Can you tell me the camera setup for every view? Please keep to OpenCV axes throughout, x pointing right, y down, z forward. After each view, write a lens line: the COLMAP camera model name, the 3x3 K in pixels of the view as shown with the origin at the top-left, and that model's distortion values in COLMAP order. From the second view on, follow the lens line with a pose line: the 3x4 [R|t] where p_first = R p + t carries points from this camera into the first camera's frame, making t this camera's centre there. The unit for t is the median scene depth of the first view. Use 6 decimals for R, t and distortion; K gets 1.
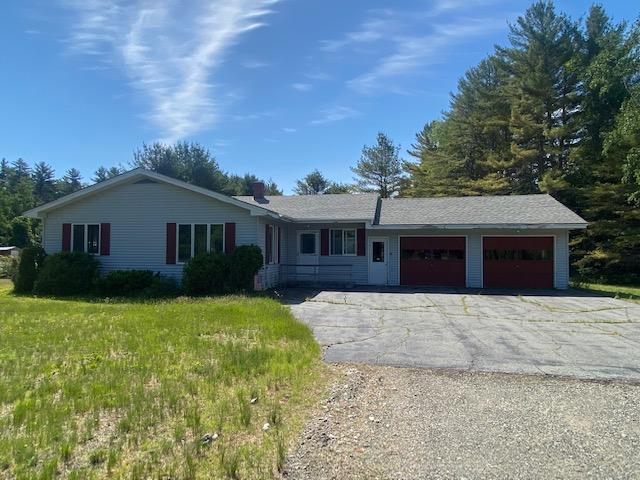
lens RADIAL K [[404.7, 0, 320.0], [0, 404.7, 240.0], [0, 0, 1]] dist [0.063492, -0.085901]
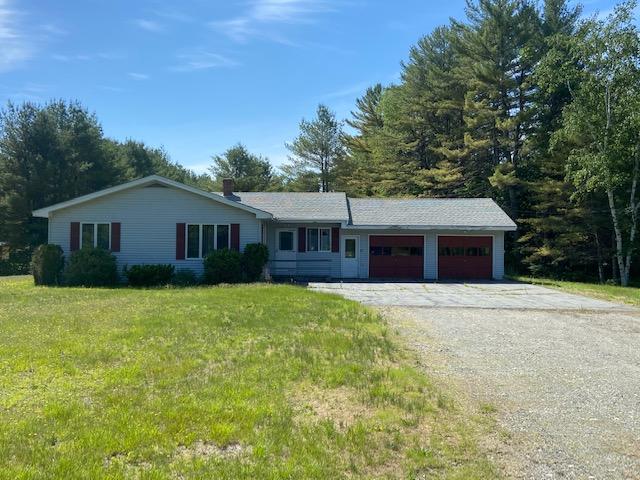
lens RADIAL K [[617.5, 0, 320.0], [0, 617.5, 240.0], [0, 0, 1]] dist [-0.004170, -0.006043]
pose [[0.979862, 0.006241, 0.199577, -0.143369], [-0.010058, 0.999785, 0.018117, -0.012827], [-0.199421, -0.019759, 0.979715, -0.335535]]
